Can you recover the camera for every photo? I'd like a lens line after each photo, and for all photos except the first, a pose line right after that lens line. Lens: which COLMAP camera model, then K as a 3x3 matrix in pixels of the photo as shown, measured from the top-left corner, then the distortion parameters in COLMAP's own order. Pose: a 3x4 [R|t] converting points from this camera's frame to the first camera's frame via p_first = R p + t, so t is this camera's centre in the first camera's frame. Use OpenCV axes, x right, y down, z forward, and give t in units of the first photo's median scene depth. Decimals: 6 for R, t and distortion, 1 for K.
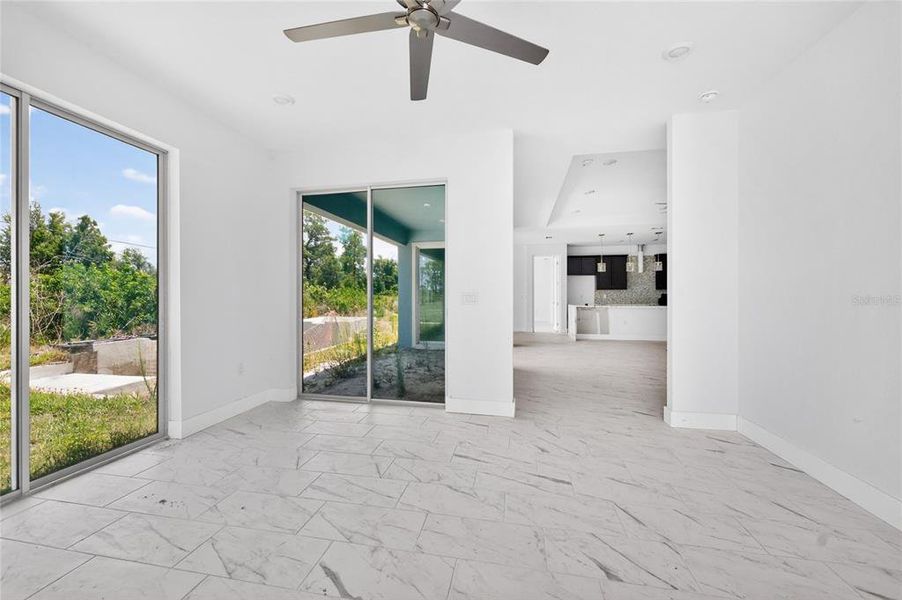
lens RADIAL K [[361.4, 0, 448.7], [0, 361.4, 296.0], [0, 0, 1]] dist [0.001824, -0.000037]
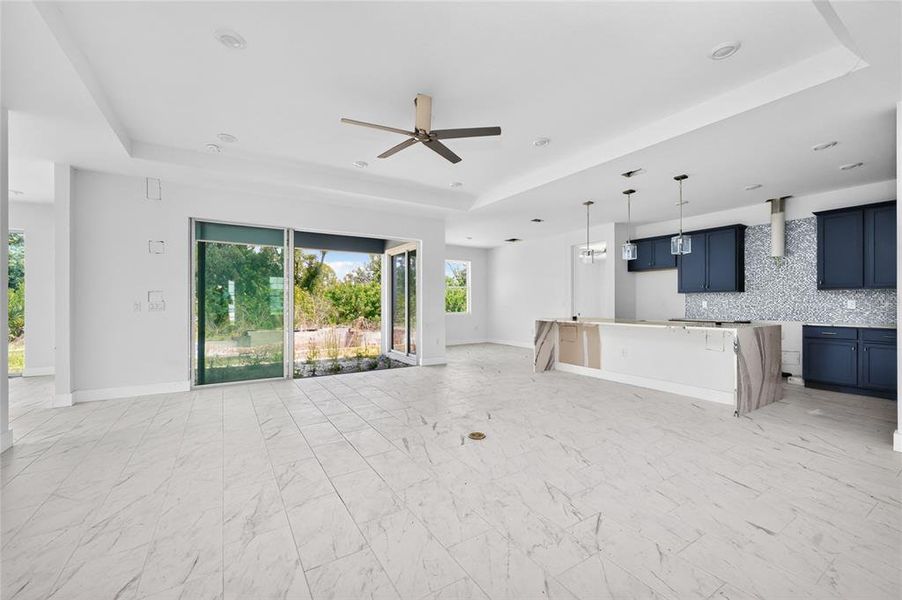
lens RADIAL K [[358.5, 0, 445.3], [0, 358.5, 299.6], [0, 0, 1]] dist [-0.000292, 0.001025]
pose [[0.680594, -0.007576, -0.732622, 1.275681], [0.000866, 0.999954, -0.009536, -0.005932], [0.732661, 0.005856, 0.680569, 0.743289]]
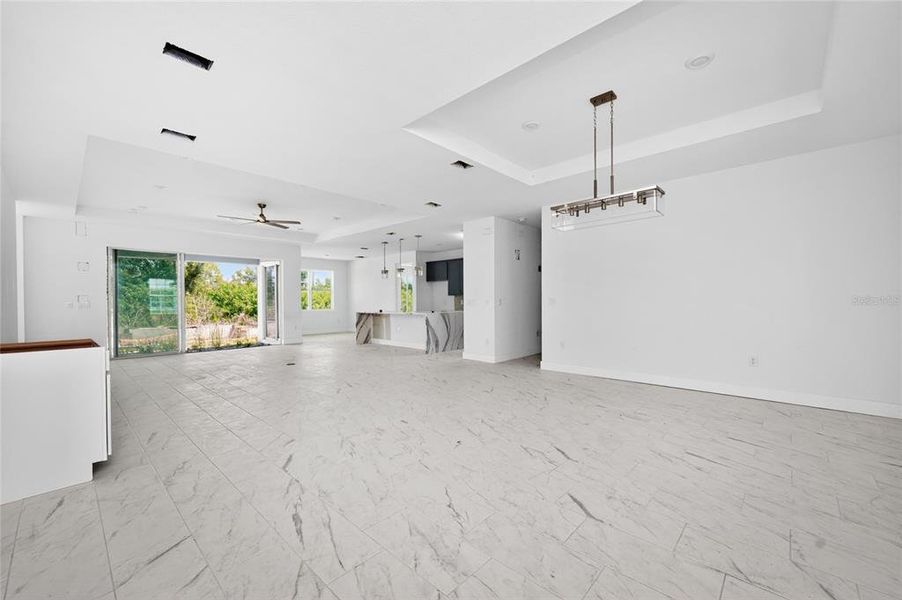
lens RADIAL K [[358.5, 0, 440.5], [0, 358.5, 297.6], [0, 0, 1]] dist [-0.000292, 0.001025]
pose [[0.842227, -0.012361, -0.538981, 2.013339], [0.007637, 0.999910, -0.010998, -0.003416], [0.539068, 0.005146, 0.842246, 0.399603]]
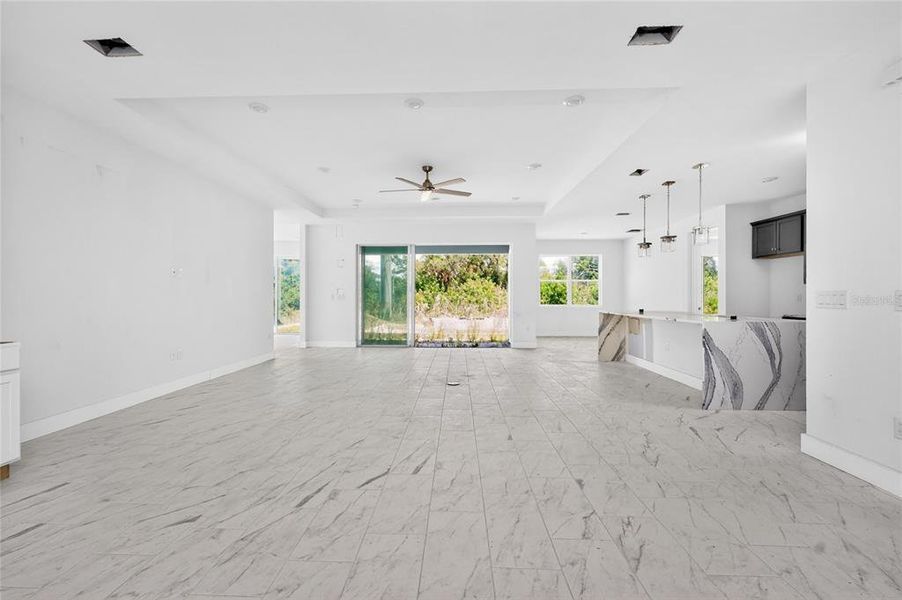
lens RADIAL K [[358.5, 0, 445.0], [0, 358.5, 298.0], [0, 0, 1]] dist [-0.000292, 0.001025]
pose [[0.160448, 0.006197, -0.987025, 1.759159], [-0.000565, 0.999981, 0.006186, -0.005759], [0.987044, -0.000435, 0.160448, 1.027033]]
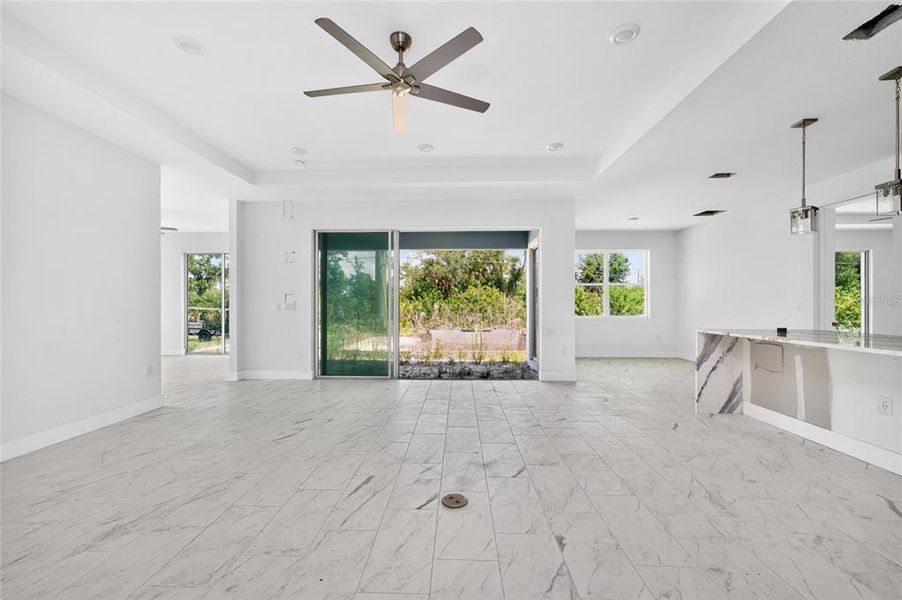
lens RADIAL K [[358.5, 0, 445.5], [0, 358.5, 304.3], [0, 0, 1]] dist [-0.000292, 0.001025]
pose [[0.158838, 0.001089, -0.987304, 1.269899], [-0.000646, 0.999999, 0.000999, -0.006949], [0.987304, 0.000479, 0.158839, 1.118232]]
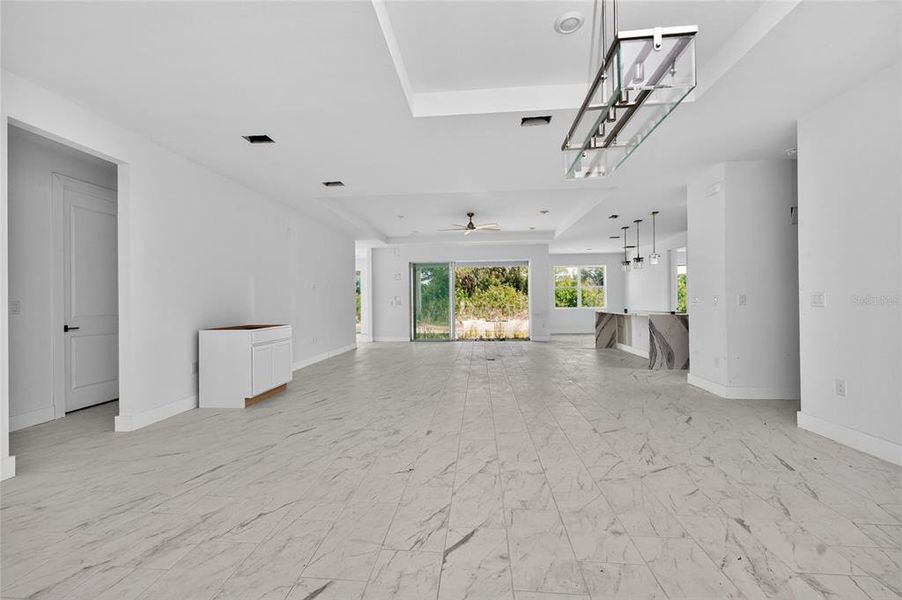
lens RADIAL K [[358.5, 0, 449.4], [0, 358.5, 299.8], [0, 0, 1]] dist [-0.000292, 0.001025]
pose [[0.114006, -0.006400, -0.993459, 2.206048], [0.011415, 0.999922, -0.005131, -0.003958], [0.993414, -0.010755, 0.114070, 0.883871]]
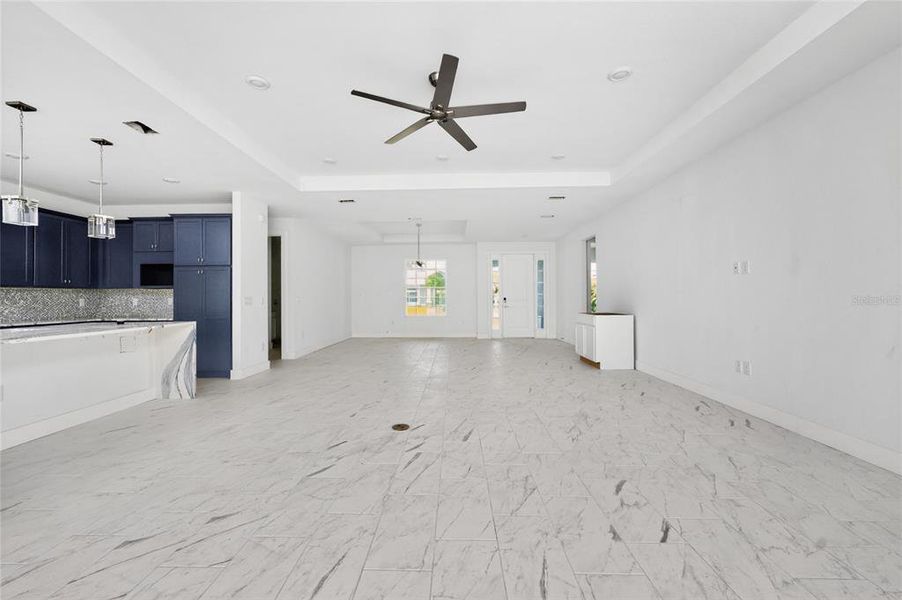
lens RADIAL K [[358.5, 0, 442.9], [0, 358.5, 298.7], [0, 0, 1]] dist [-0.000292, 0.001025]
pose [[-0.161967, 0.001336, 0.986795, 0.246319], [0.006714, 0.999977, -0.000251, -0.003362], [-0.986773, 0.006584, -0.161972, 1.220027]]
